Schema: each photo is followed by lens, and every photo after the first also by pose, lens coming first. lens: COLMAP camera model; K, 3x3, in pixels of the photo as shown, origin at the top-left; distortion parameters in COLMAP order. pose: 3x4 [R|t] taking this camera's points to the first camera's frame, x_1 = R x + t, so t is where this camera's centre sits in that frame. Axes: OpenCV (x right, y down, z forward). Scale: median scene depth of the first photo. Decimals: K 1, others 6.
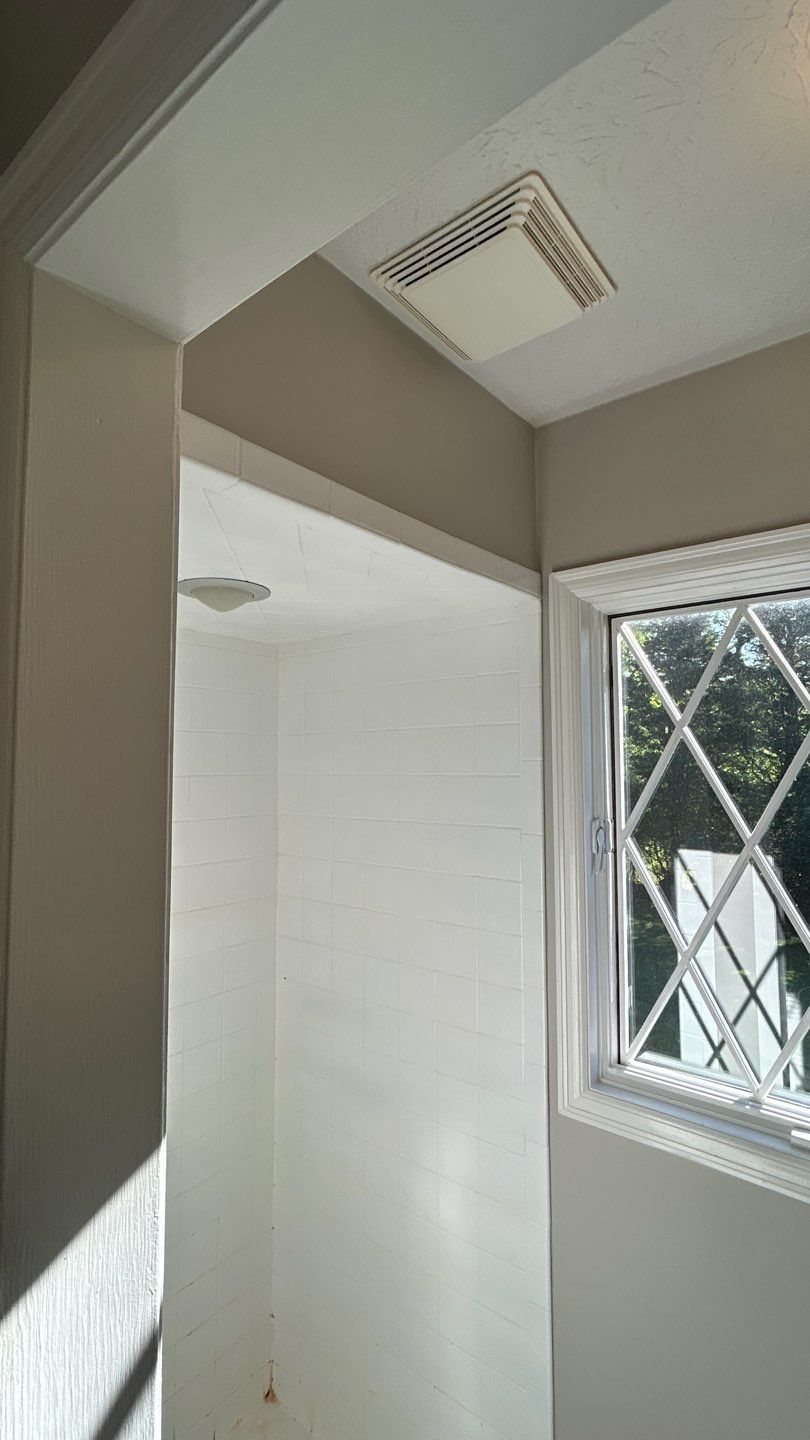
lens RADIAL K [[577.2, 0, 405.5], [0, 577.2, 720.7], [0, 0, 1]] dist [-0.000273, 0.000120]
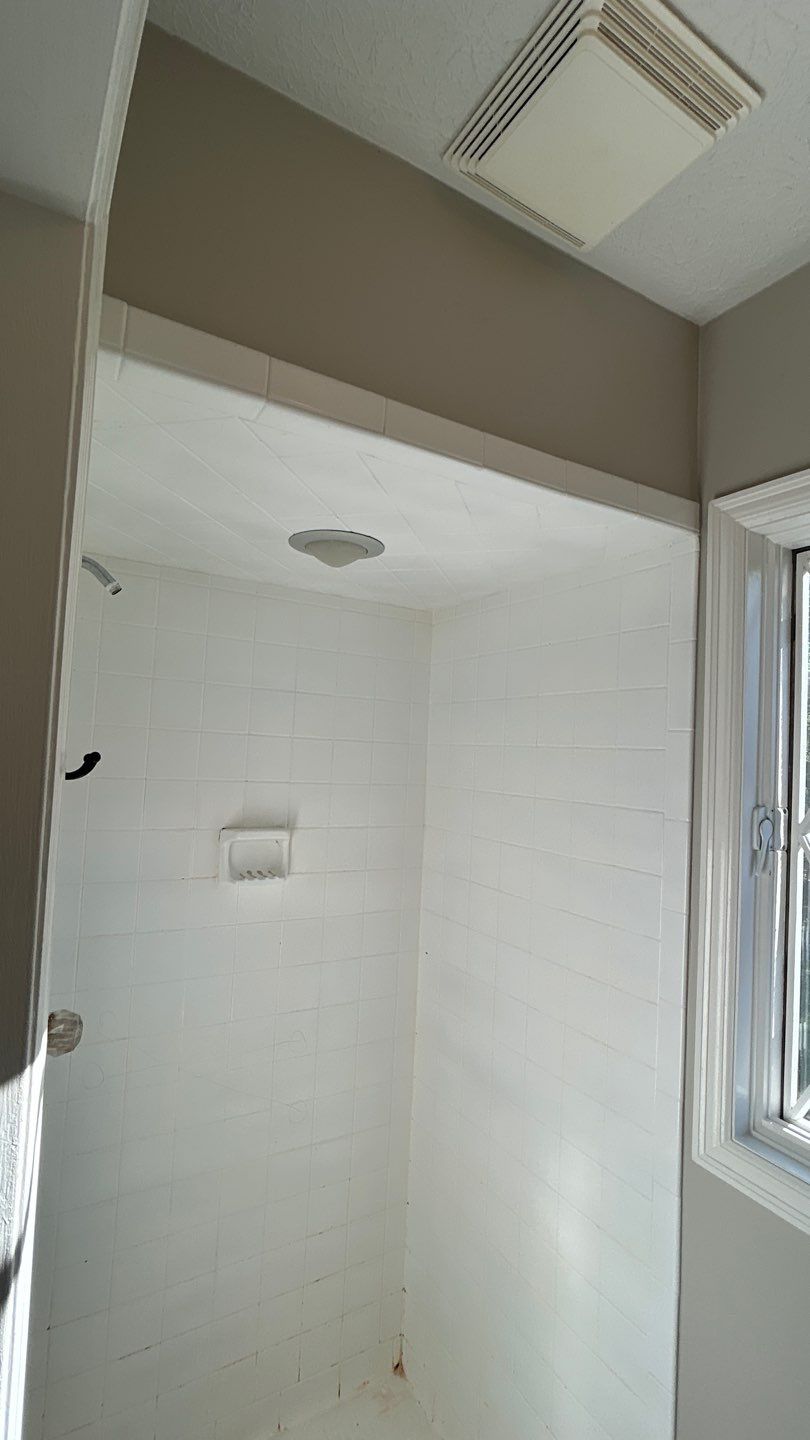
lens RADIAL K [[600.0, 0, 407.0], [0, 600.0, 706.8], [0, 0, 1]] dist [-0.001577, 0.000519]
pose [[0.951166, 0.024413, -0.307712, 0.118792], [-0.019849, 0.999642, 0.017953, 0.028239], [0.308040, -0.010969, 0.951310, 0.069087]]
